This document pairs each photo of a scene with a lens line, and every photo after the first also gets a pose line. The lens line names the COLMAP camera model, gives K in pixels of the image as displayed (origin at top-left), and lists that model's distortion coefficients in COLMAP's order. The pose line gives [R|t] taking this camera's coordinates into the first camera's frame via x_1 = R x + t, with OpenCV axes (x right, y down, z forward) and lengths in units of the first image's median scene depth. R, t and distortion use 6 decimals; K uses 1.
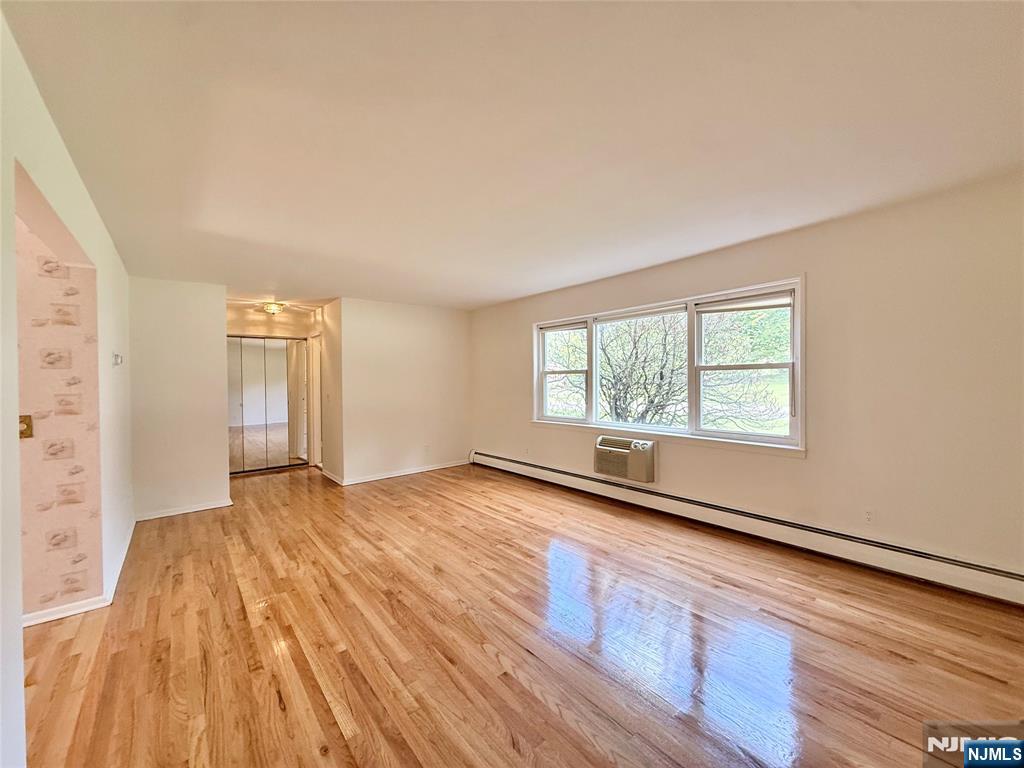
lens RADIAL K [[406.4, 0, 511.2], [0, 406.4, 380.7], [0, 0, 1]] dist [-0.000062, -0.000382]
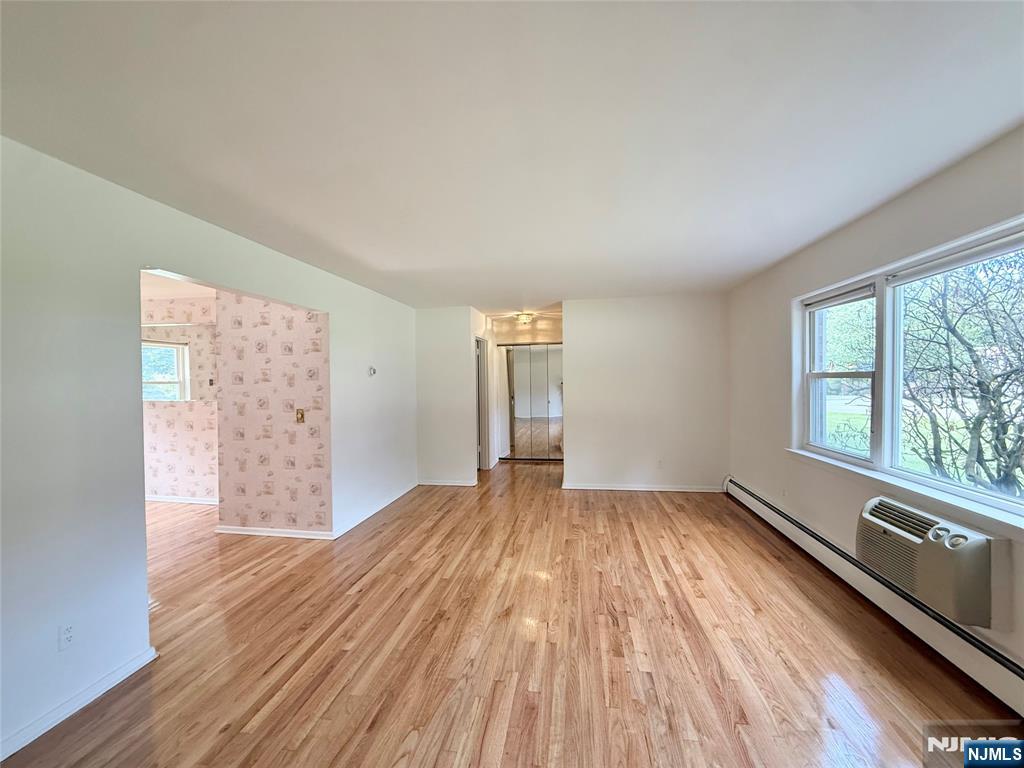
lens RADIAL K [[406.4, 0, 509.5], [0, 406.4, 382.2], [0, 0, 1]] dist [-0.000062, -0.000382]
pose [[0.659243, 0.009190, -0.751874, 0.367534], [0.002023, 0.999900, 0.013996, -0.027408], [0.751927, -0.010748, 0.659158, 0.350130]]
